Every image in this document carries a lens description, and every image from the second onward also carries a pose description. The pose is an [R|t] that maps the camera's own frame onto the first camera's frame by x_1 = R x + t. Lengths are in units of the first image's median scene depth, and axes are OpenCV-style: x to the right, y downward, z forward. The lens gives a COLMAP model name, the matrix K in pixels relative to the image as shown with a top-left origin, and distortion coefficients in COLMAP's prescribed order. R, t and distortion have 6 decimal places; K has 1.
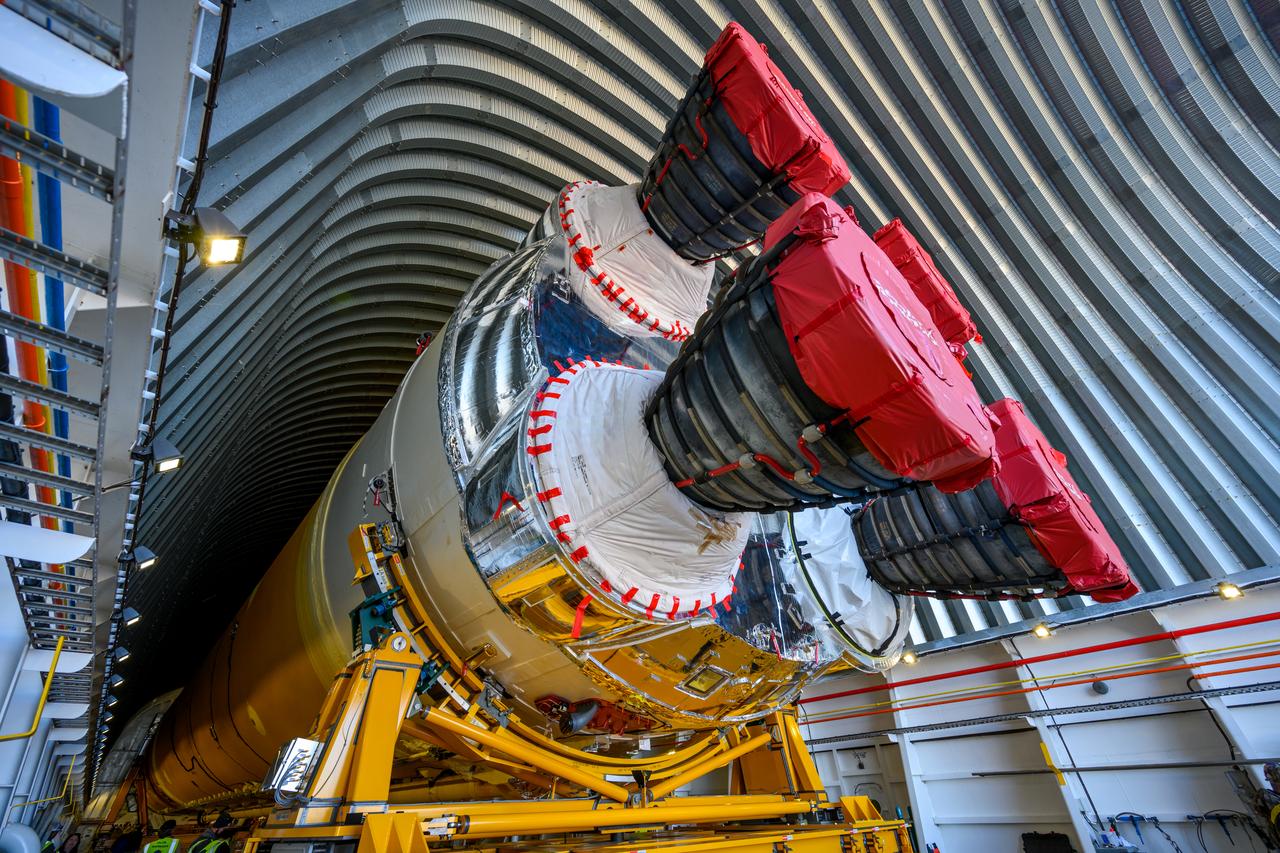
lens RADIAL K [[512.9, 0, 640.0], [0, 512.9, 426.5], [0, 0, 1]] dist [0.000840, -0.000427]
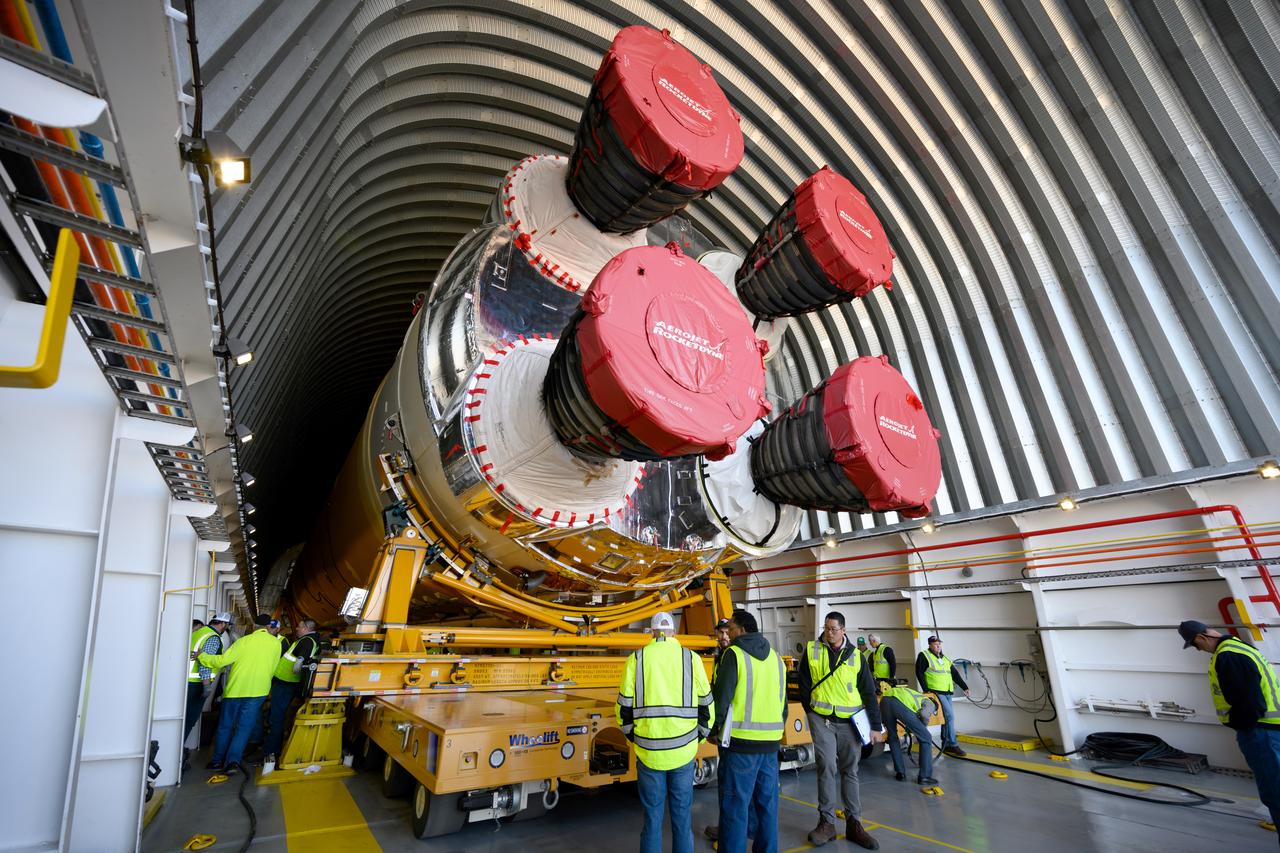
lens RADIAL K [[517.1, 0, 640.0], [0, 517.1, 426.5], [0, 0, 1]] dist [-0.002446, 0.000333]
pose [[0.993034, 0.000027, -0.117831, 0.346510], [0.028032, 0.971234, 0.236470, -0.206087], [0.114448, -0.238126, 0.964468, -0.292015]]
